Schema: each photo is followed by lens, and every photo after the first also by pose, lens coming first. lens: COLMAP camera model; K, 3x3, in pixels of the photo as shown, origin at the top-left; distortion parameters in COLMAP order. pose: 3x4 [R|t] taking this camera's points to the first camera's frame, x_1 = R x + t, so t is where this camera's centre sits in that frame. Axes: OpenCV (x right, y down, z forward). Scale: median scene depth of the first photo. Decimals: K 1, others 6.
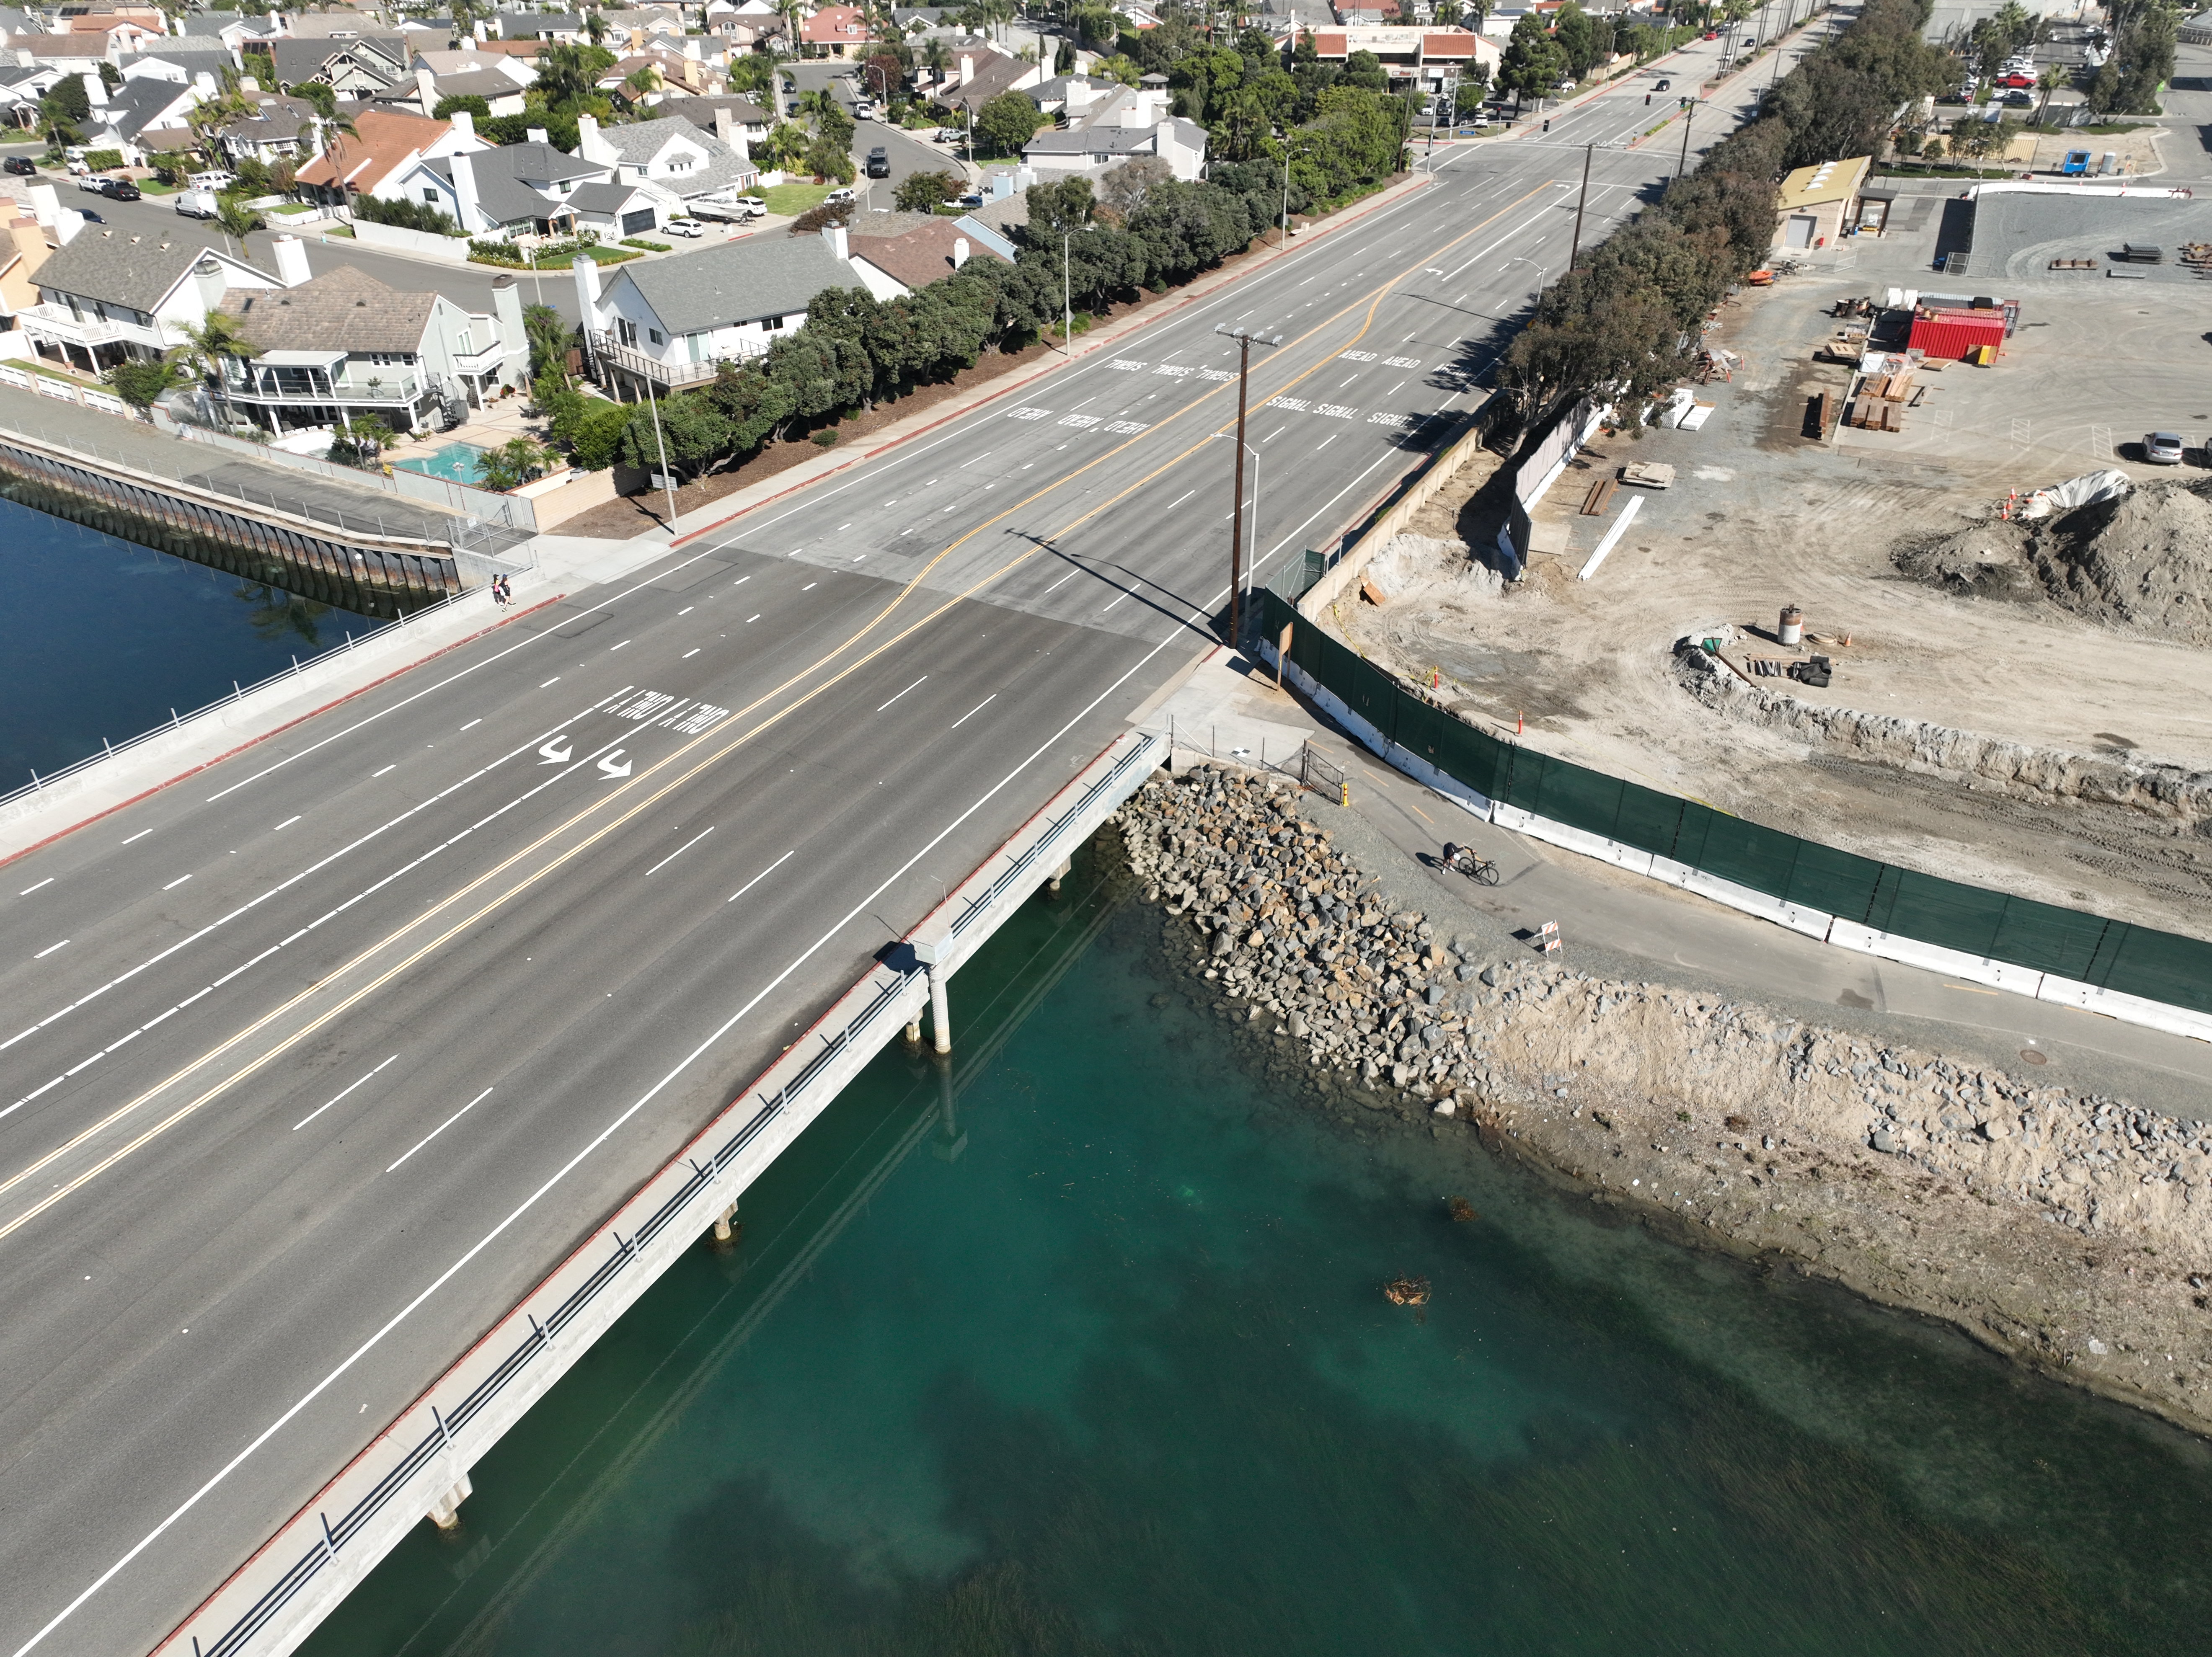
lens RADIAL K [[1569.3, 0, 1112.5], [0, 1569.3, 807.7], [0, 0, 1]] dist [-0.002853, 0.026825]
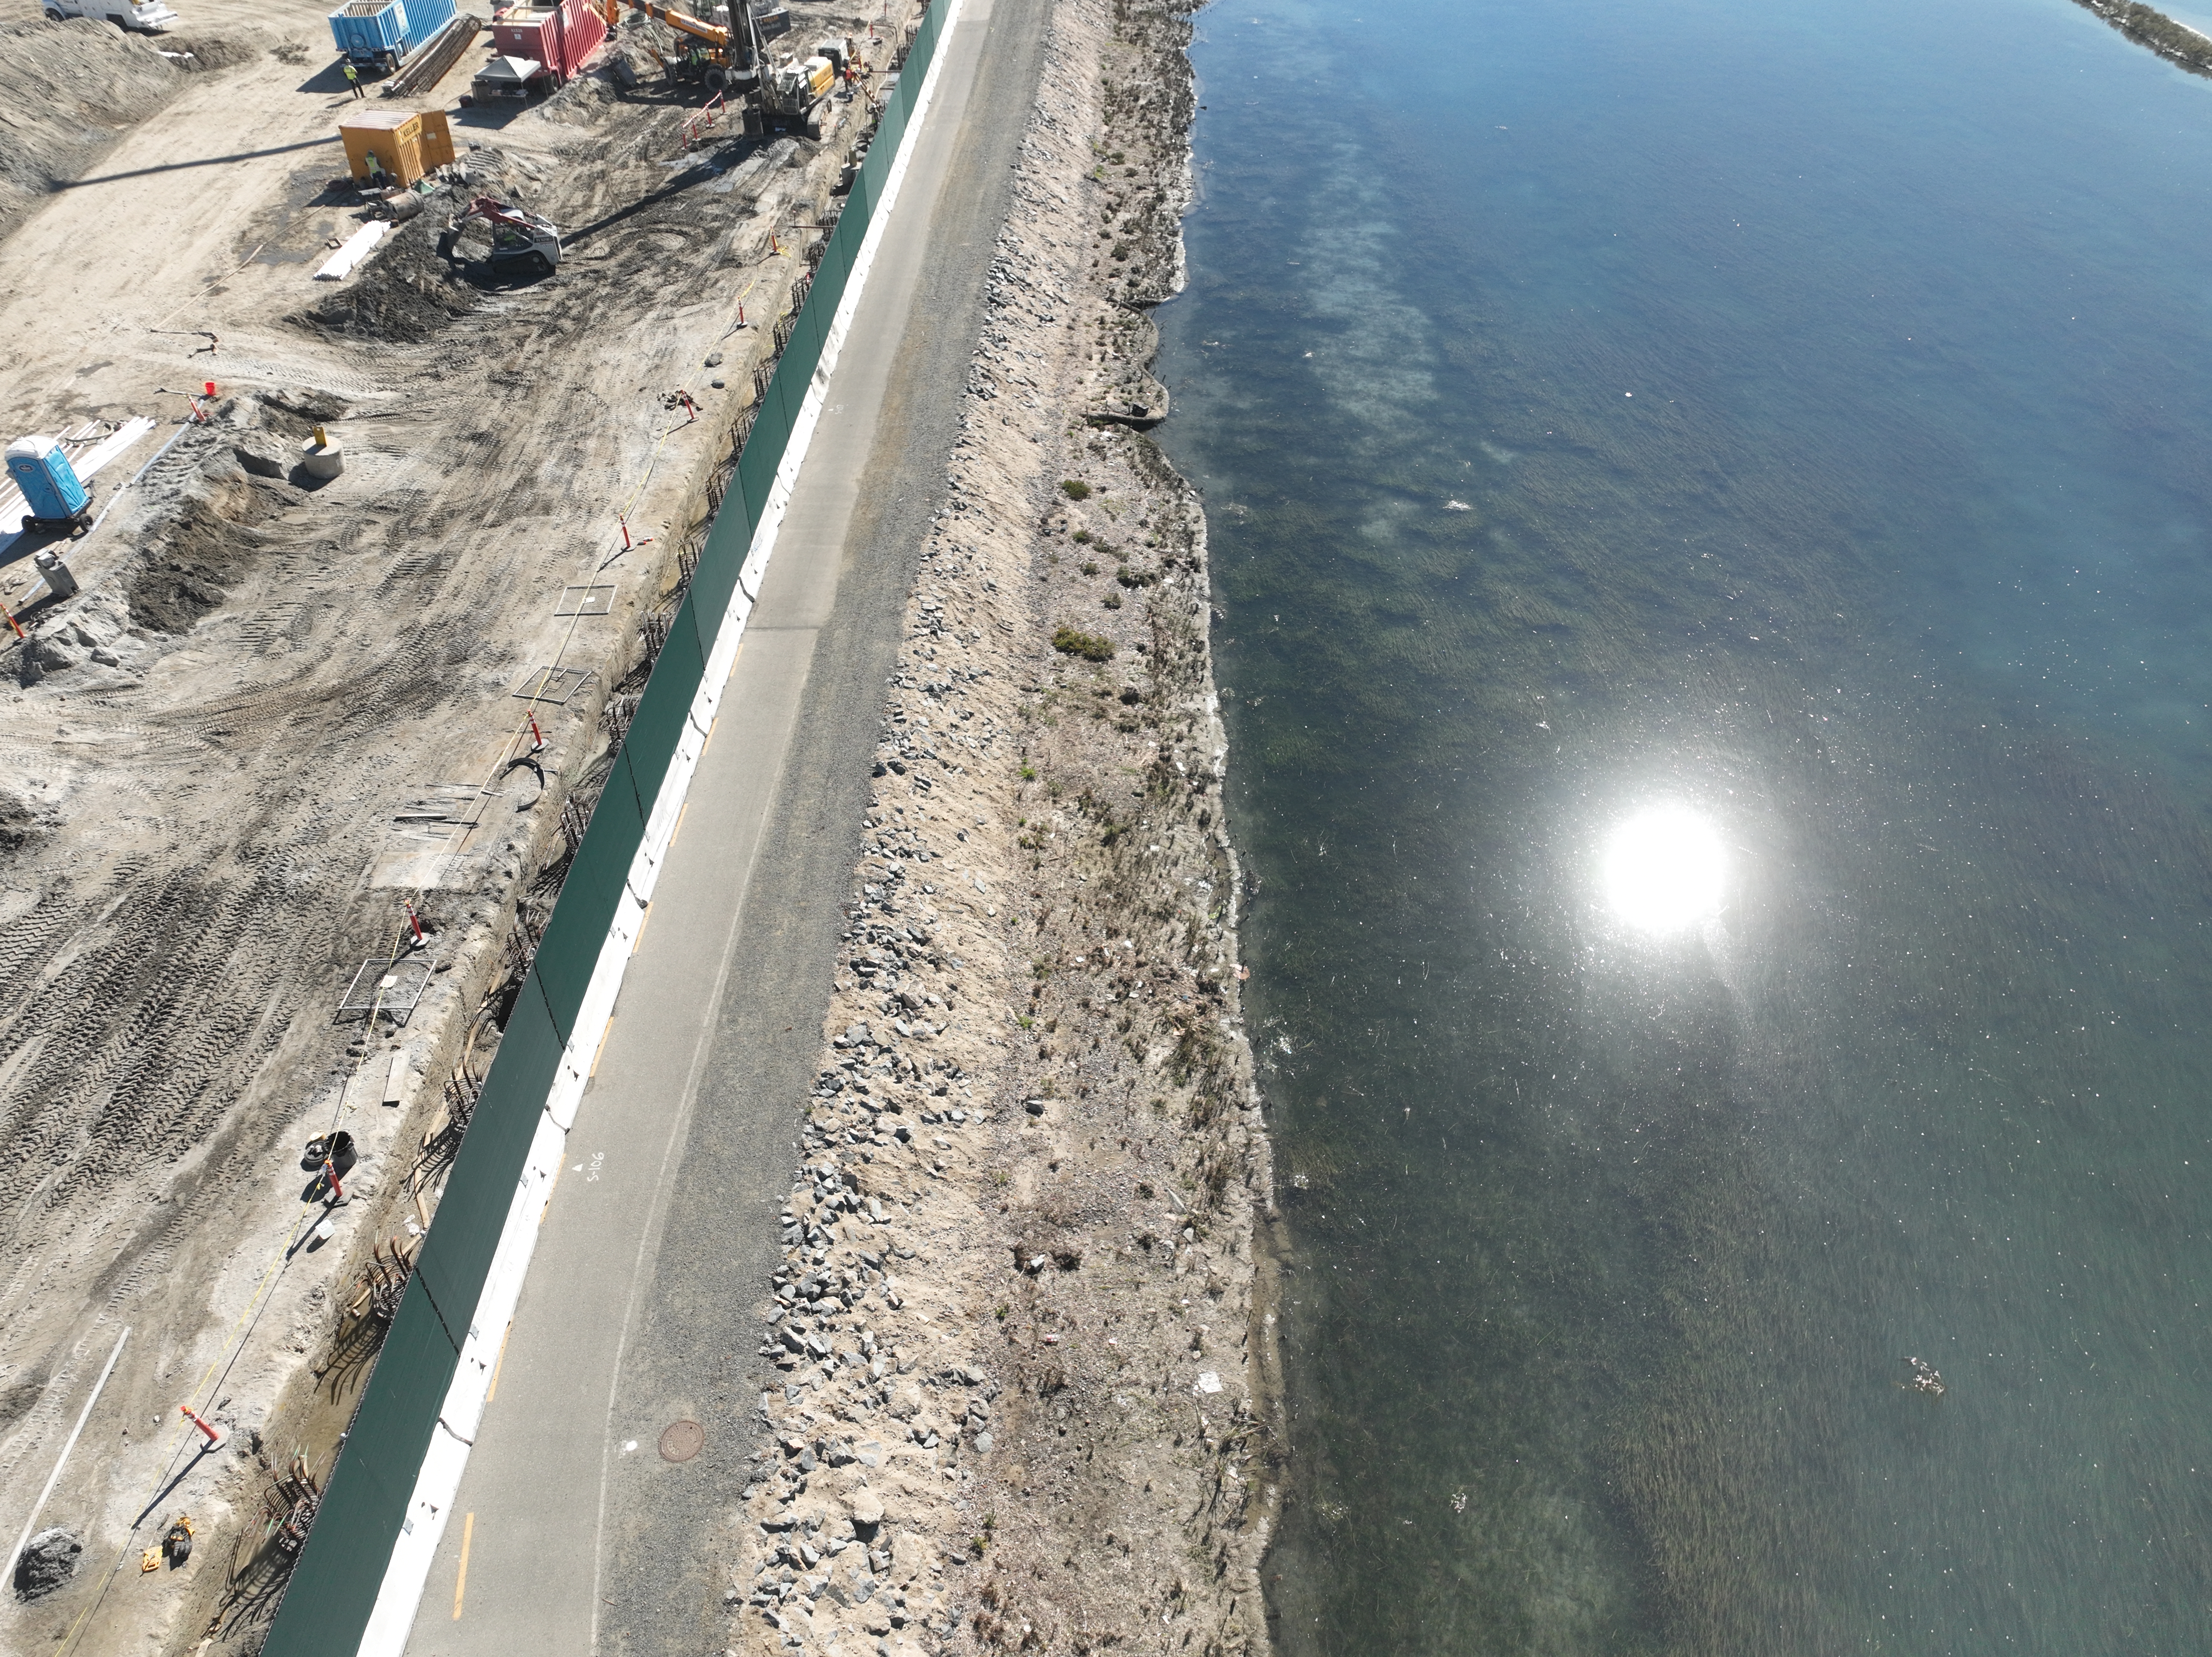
lens RADIAL K [[1558.4, 0, 1115.9], [0, 1558.4, 823.1], [0, 0, 1]] dist [0.003015, 0.009082]
pose [[-0.487491, -0.561784, 0.668394, 0.150126], [0.447542, 0.496533, 0.743748, -0.141649], [-0.749706, 0.661705, 0.009367, 0.398539]]
